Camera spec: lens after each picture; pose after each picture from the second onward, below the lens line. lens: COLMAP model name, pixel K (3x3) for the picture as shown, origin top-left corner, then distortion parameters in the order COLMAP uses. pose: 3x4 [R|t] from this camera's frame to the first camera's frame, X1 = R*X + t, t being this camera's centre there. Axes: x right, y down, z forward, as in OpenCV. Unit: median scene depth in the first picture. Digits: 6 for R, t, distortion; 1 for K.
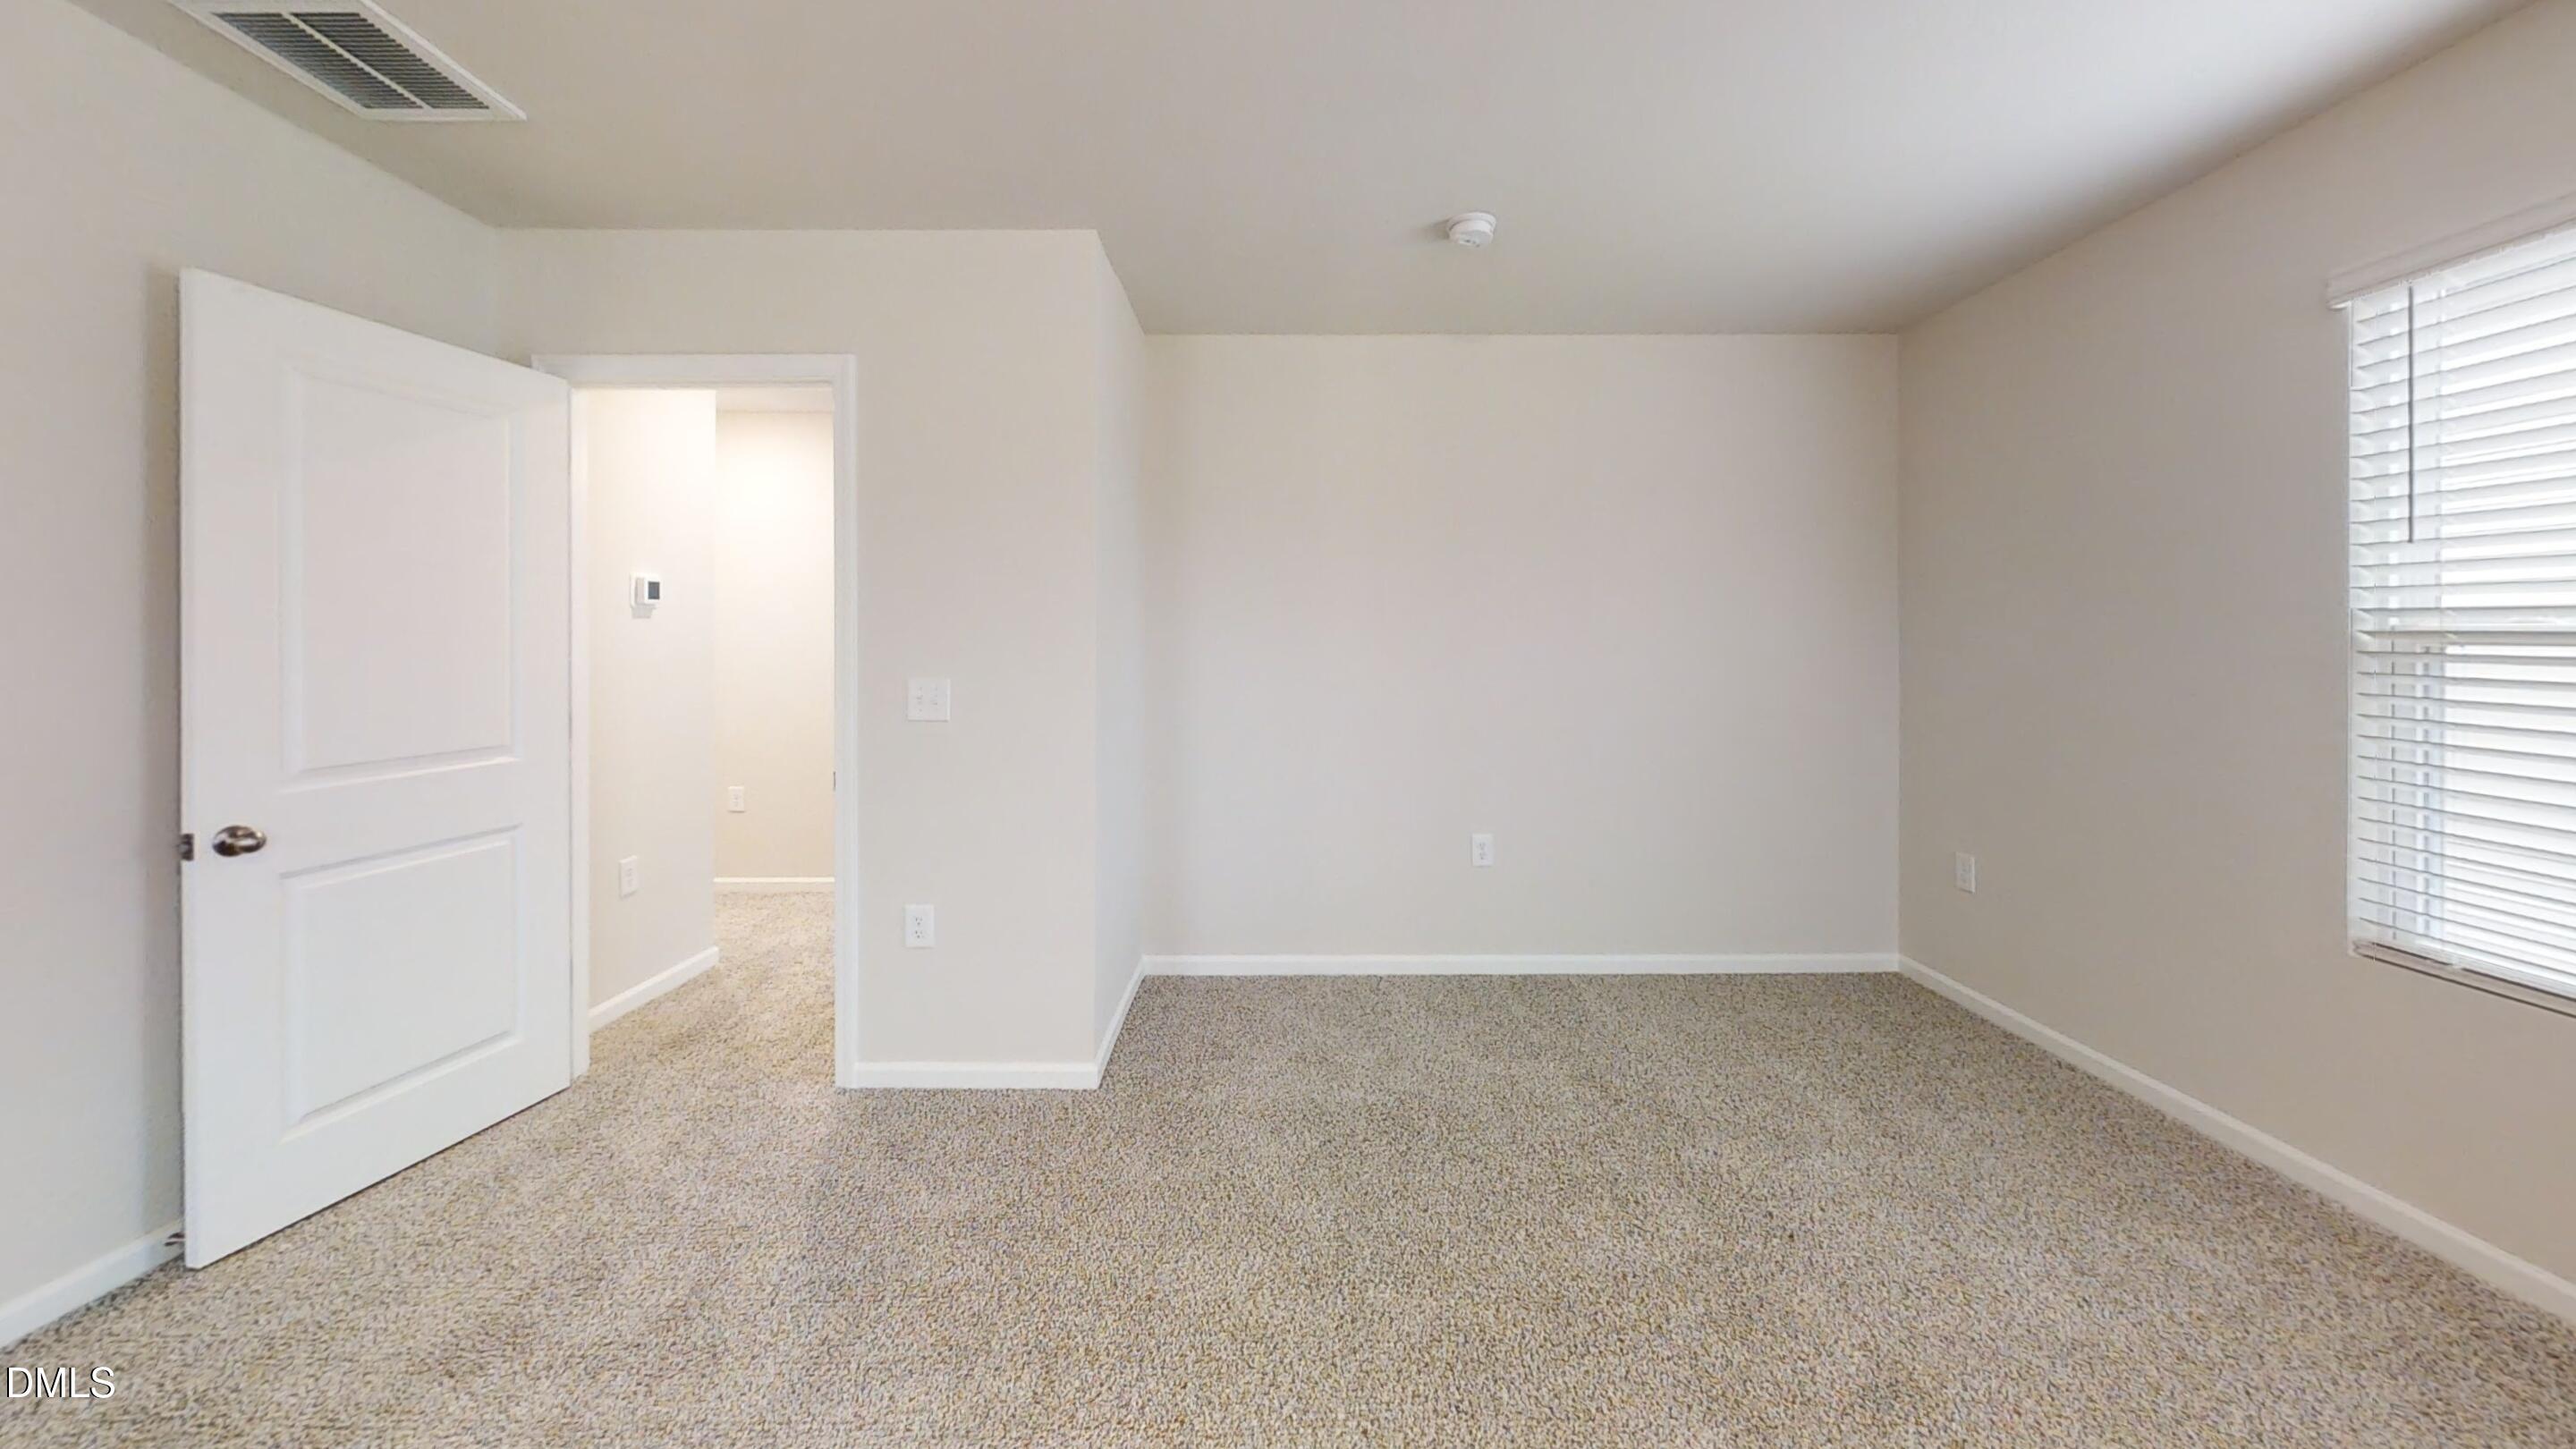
lens RADIAL K [[914.1, 0, 1279.9], [0, 914.1, 641.4], [0, 0, 1]] dist [0.000113, 0.000008]
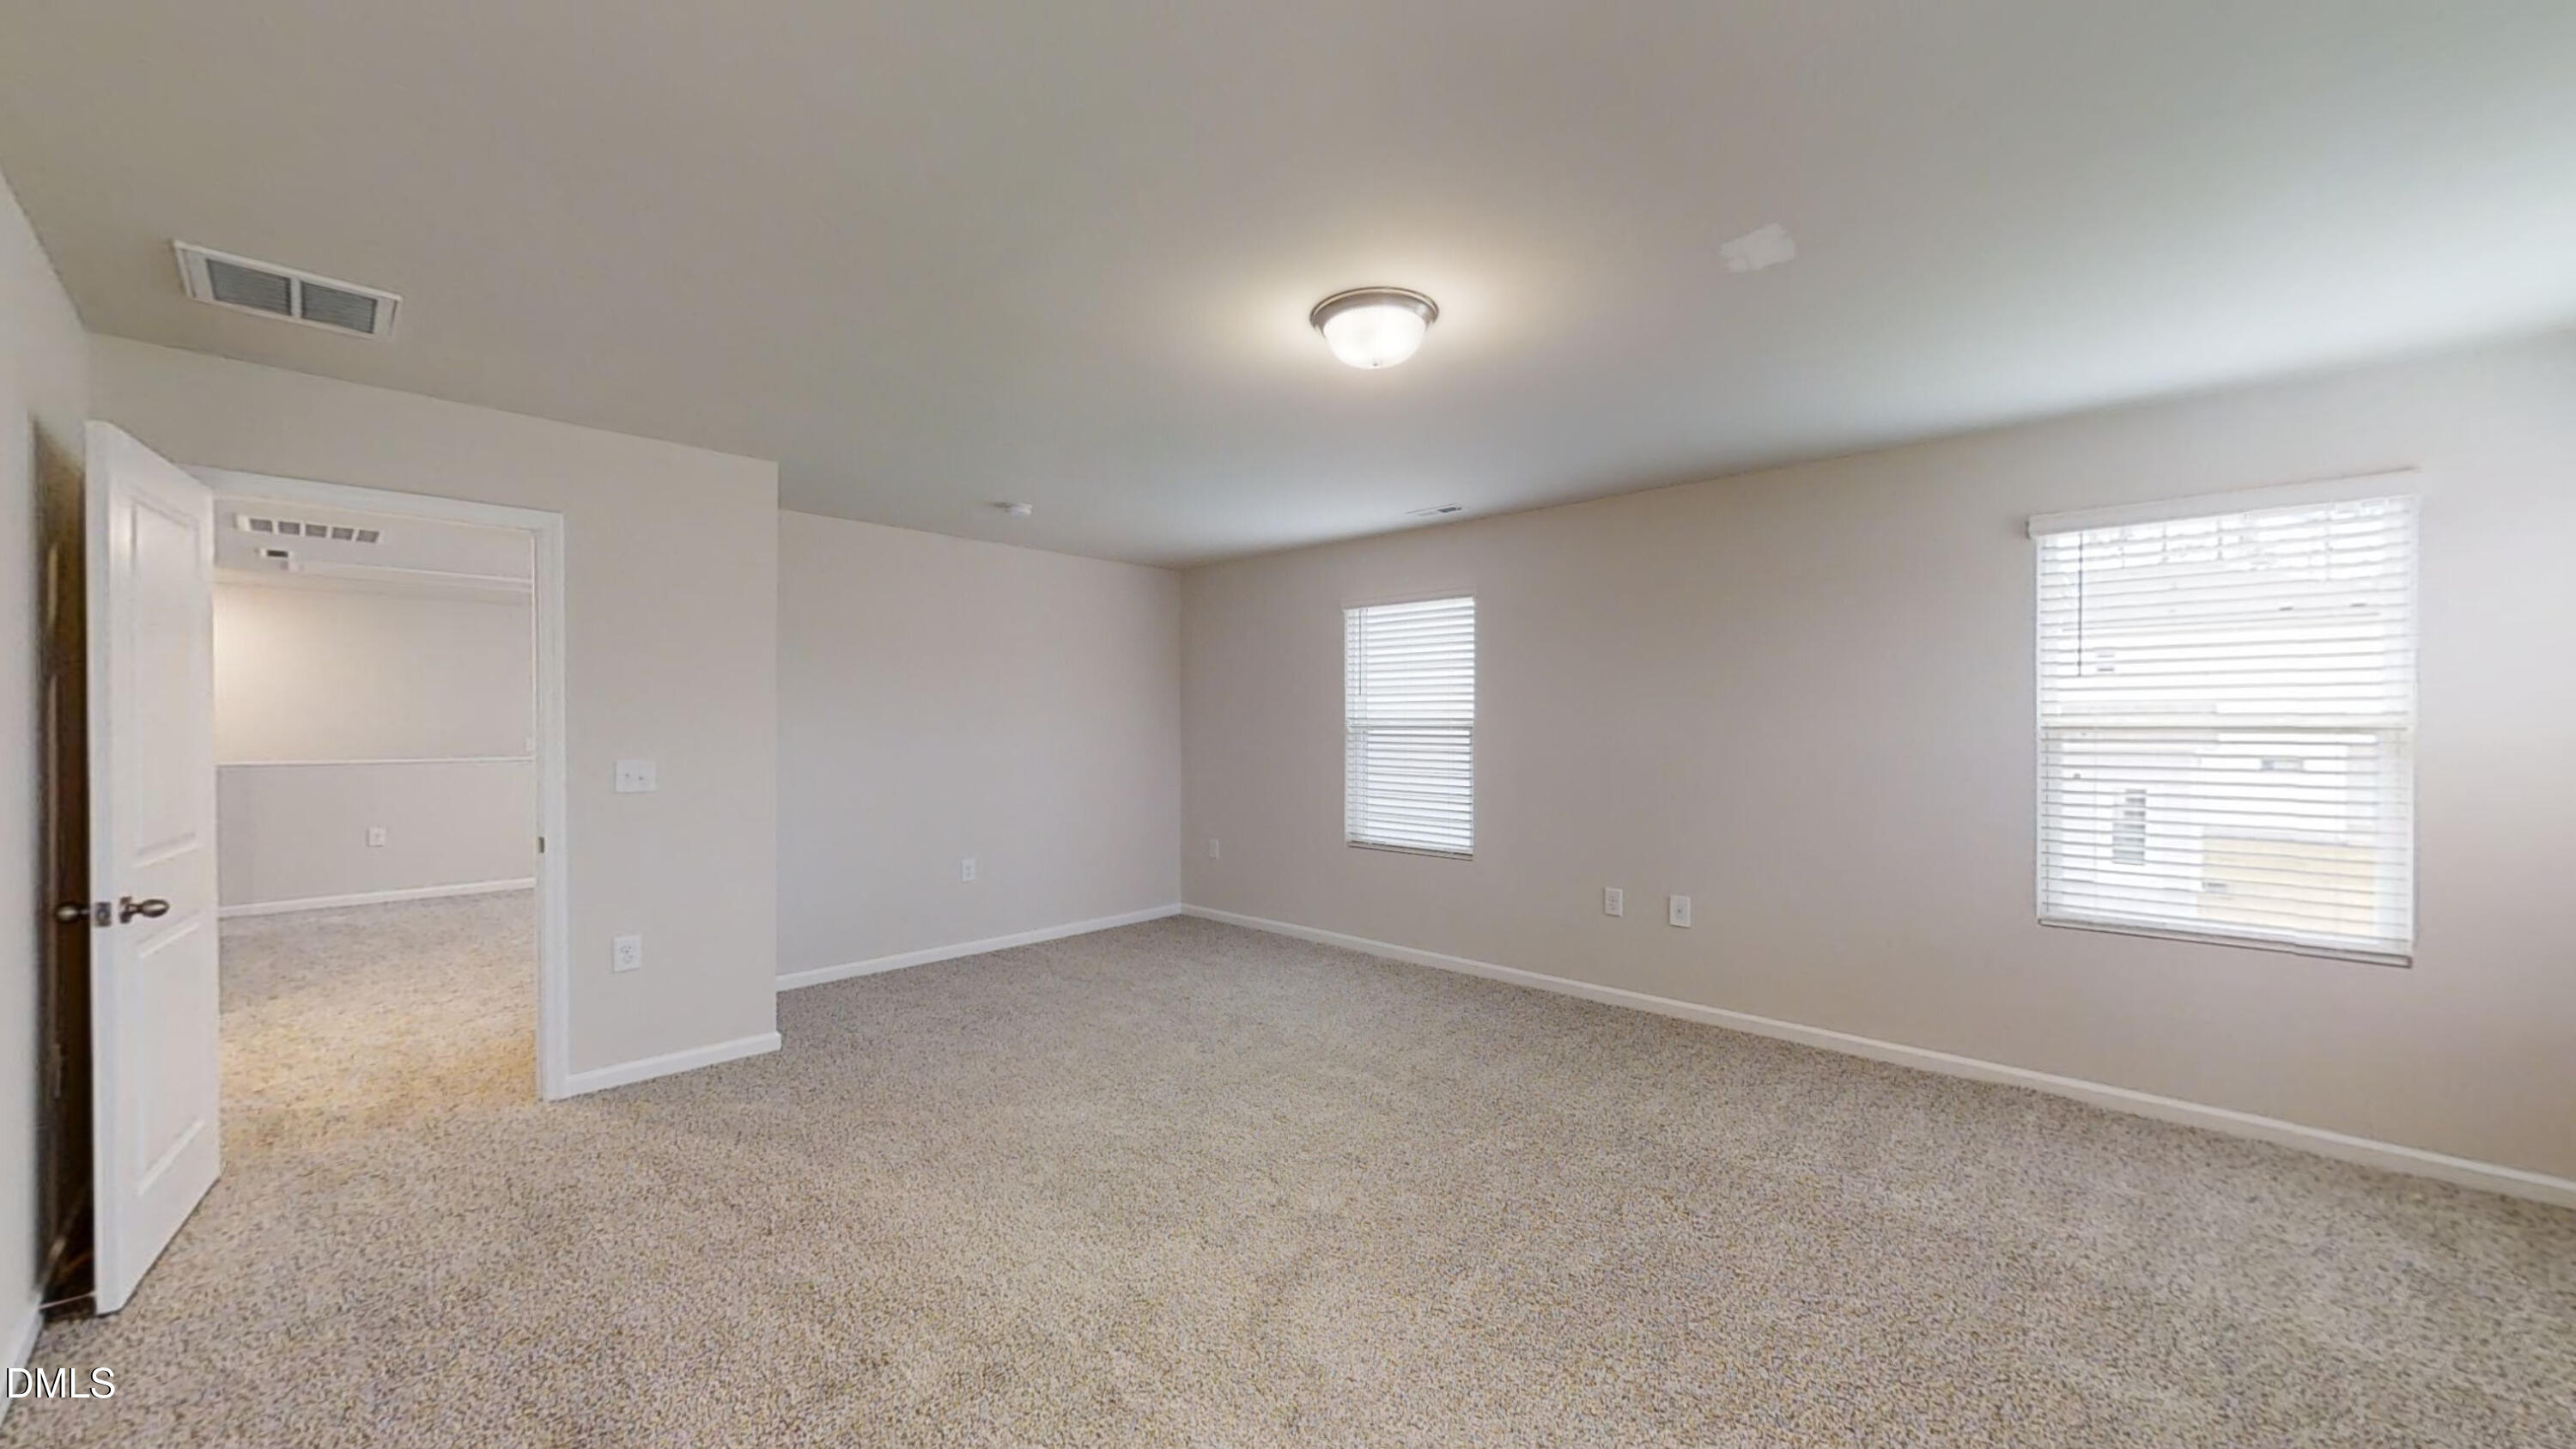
lens RADIAL K [[946.2, 0, 1288.3], [0, 946.2, 732.1], [0, 0, 1]] dist [0.000785, -0.000026]
pose [[0.672506, 0.000497, 0.740092, -0.761778], [0.006578, 0.999956, -0.006649, 0.017961], [-0.740062, 0.009340, 0.672473, -0.569369]]
